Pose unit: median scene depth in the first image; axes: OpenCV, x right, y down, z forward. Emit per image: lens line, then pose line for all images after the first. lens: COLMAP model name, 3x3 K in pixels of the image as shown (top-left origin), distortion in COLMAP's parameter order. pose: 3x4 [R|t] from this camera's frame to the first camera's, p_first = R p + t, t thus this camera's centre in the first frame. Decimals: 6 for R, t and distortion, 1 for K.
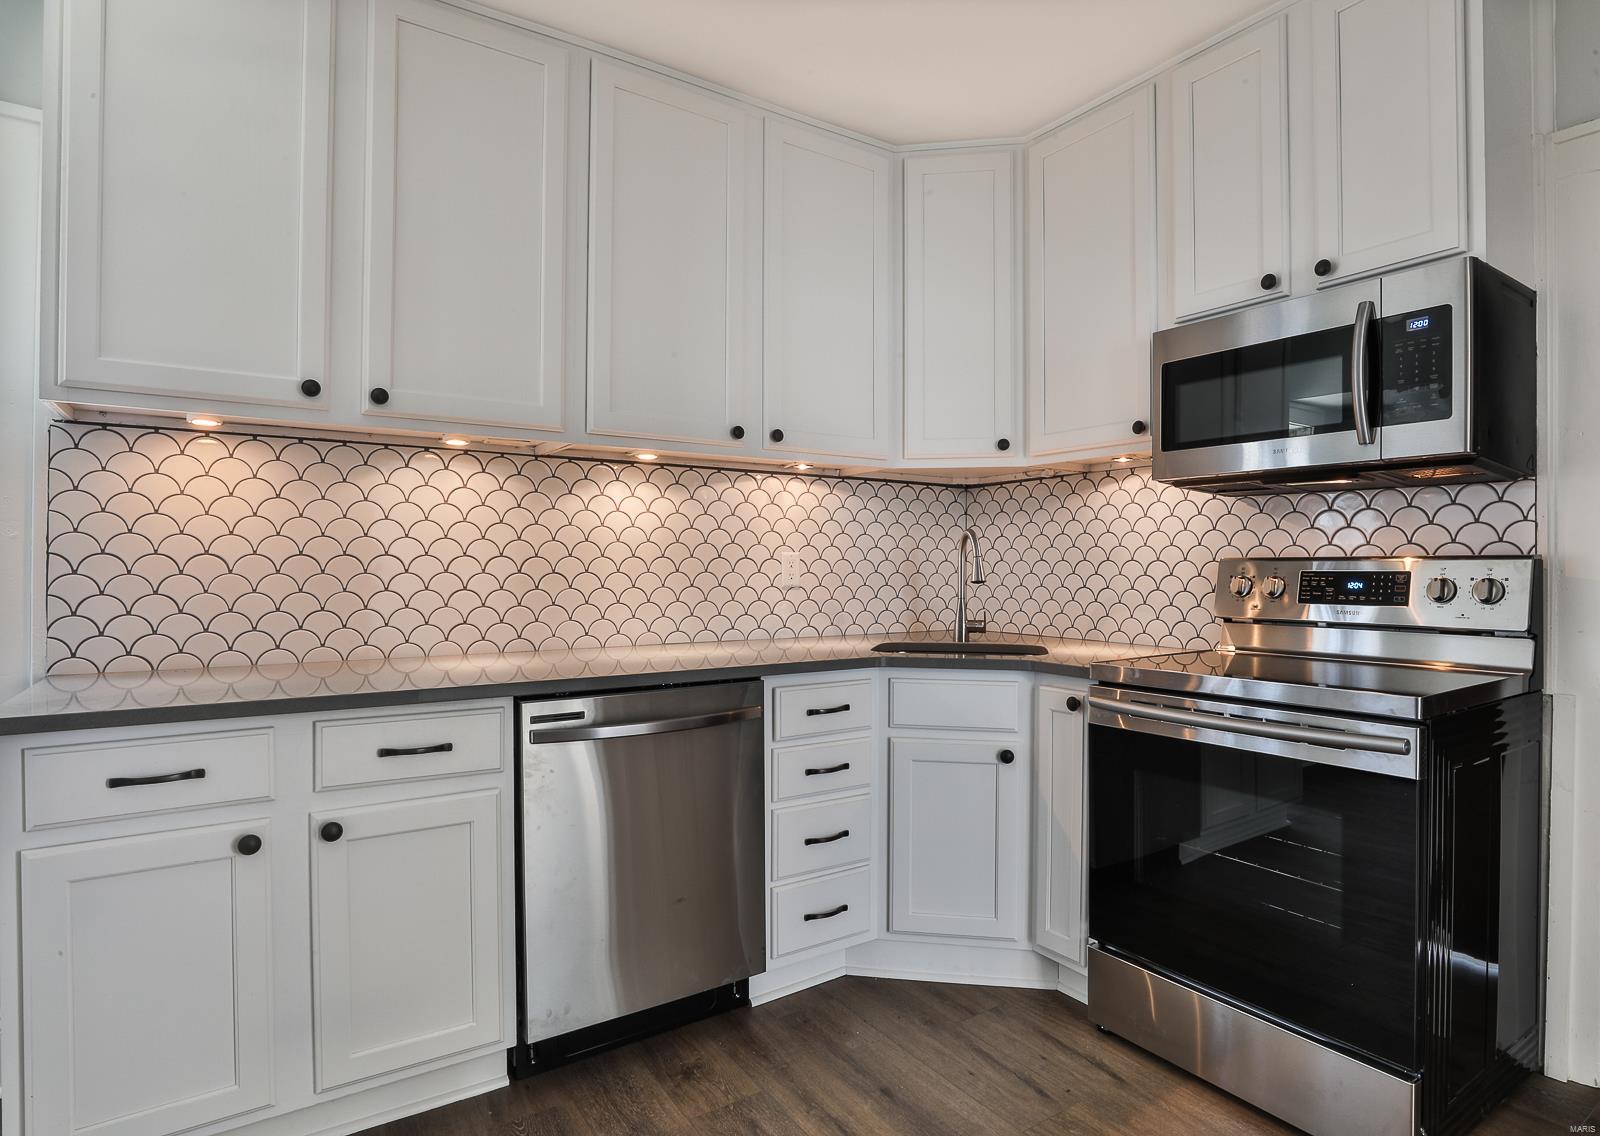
lens RADIAL K [[902.0, 0, 803.4], [0, 902.0, 561.4], [0, 0, 1]] dist [-0.008524, 0.005234]
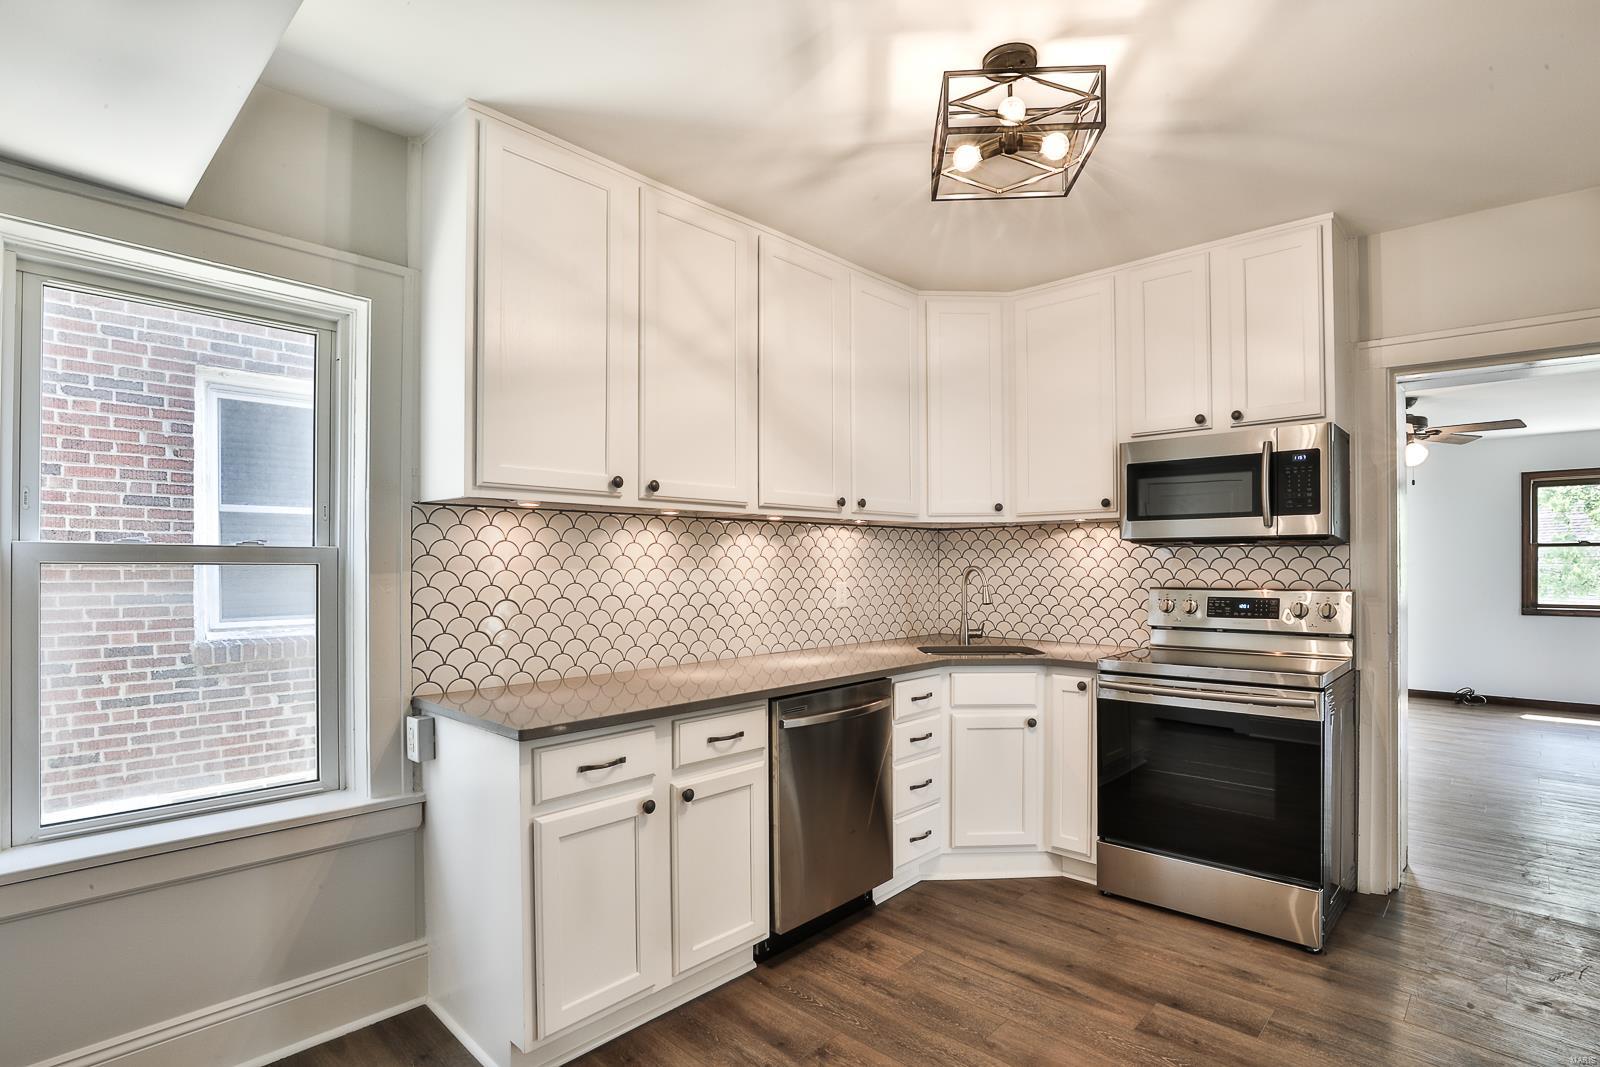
lens RADIAL K [[807.5, 0, 784.1], [0, 807.5, 565.0], [0, 0, 1]] dist [-0.010605, -0.000011]
pose [[0.976834, -0.008323, 0.213837, -0.460874], [0.007064, 0.999953, 0.006653, -0.057529], [-0.213882, -0.004988, 0.976847, -0.218352]]
